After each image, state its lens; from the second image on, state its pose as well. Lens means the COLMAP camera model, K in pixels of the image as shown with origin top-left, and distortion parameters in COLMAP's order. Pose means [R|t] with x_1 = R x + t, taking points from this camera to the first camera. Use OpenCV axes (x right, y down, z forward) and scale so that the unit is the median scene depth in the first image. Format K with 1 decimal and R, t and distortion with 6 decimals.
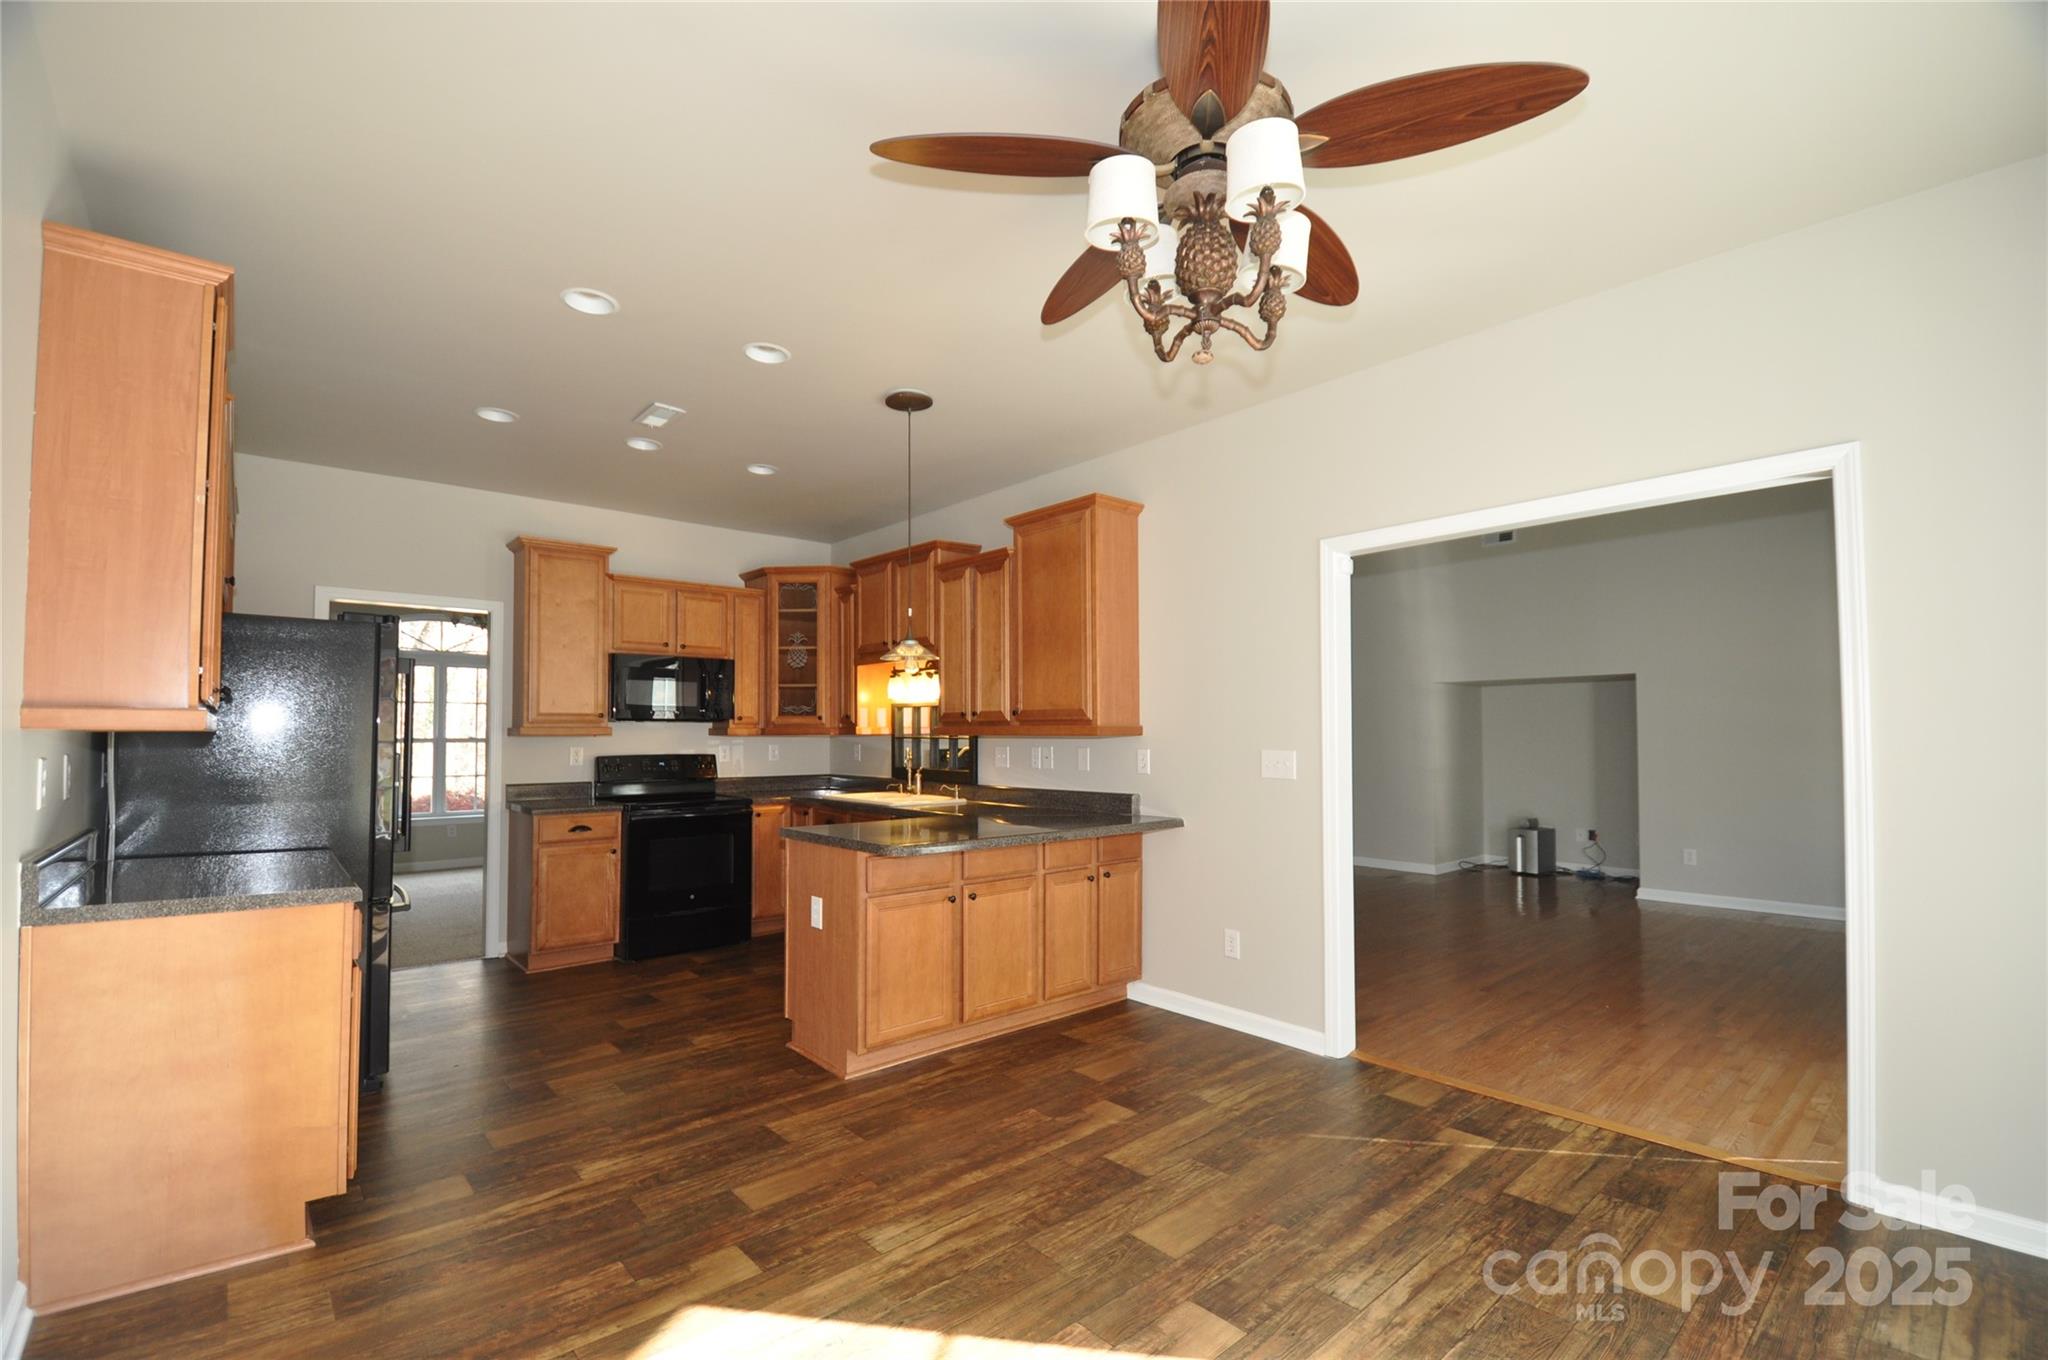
lens RADIAL K [[886.5, 0, 1023.9], [0, 886.5, 706.3], [0, 0, 1]] dist [0.031883, -0.040648]
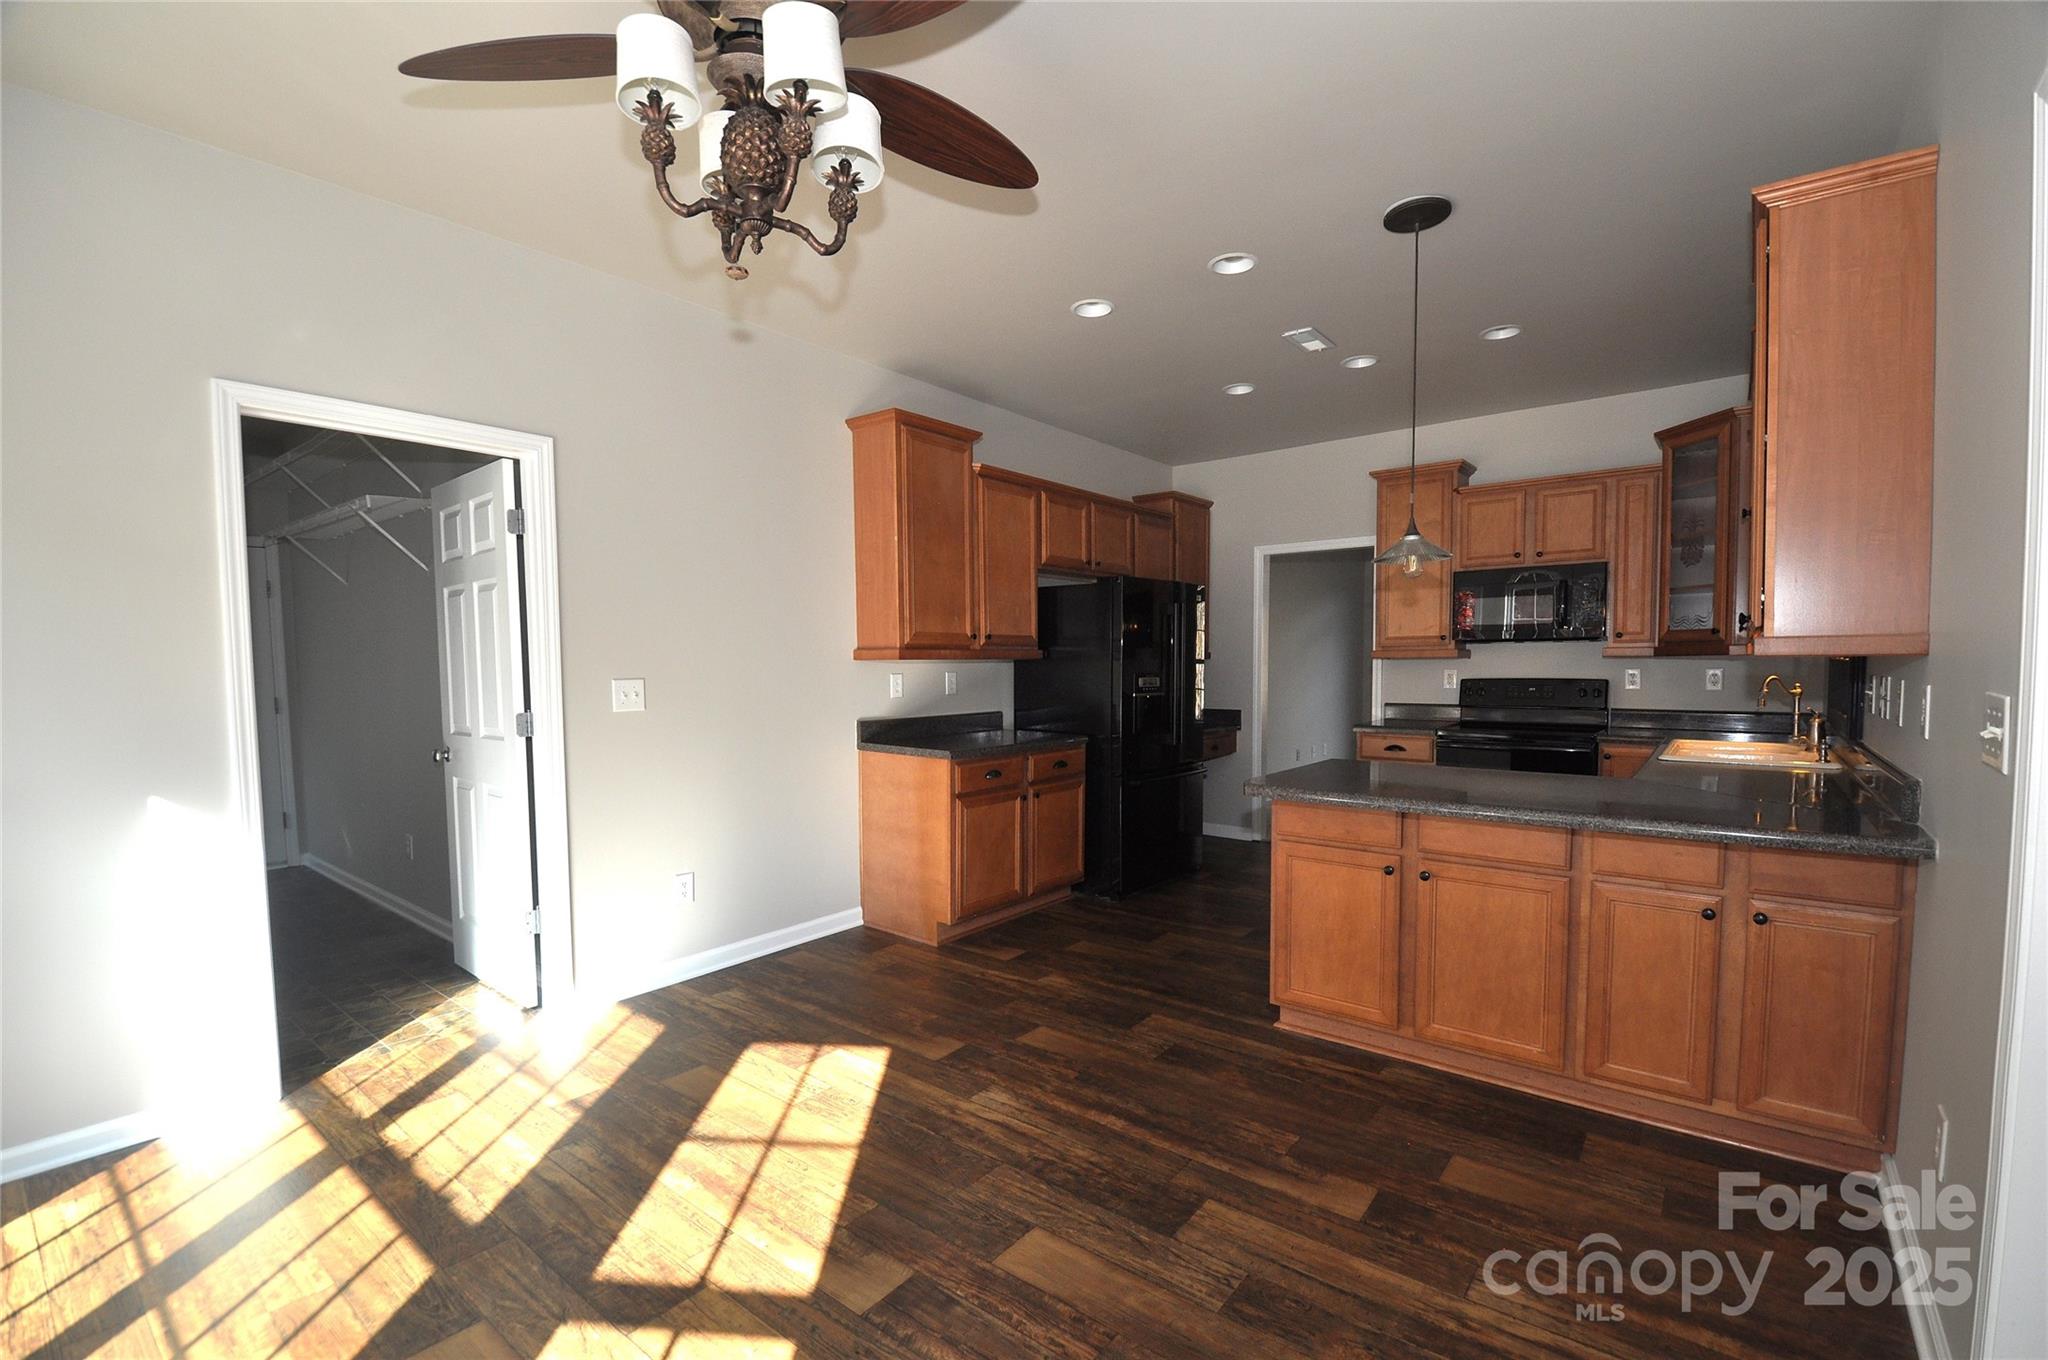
lens RADIAL K [[886.5, 0, 1023.9], [0, 886.5, 706.3], [0, 0, 1]] dist [0.031883, -0.040648]
pose [[0.177181, 0.048344, -0.982990, 0.742787], [0.038619, 0.997682, 0.056028, 0.023631], [0.983420, -0.047889, 0.174903, 0.670087]]
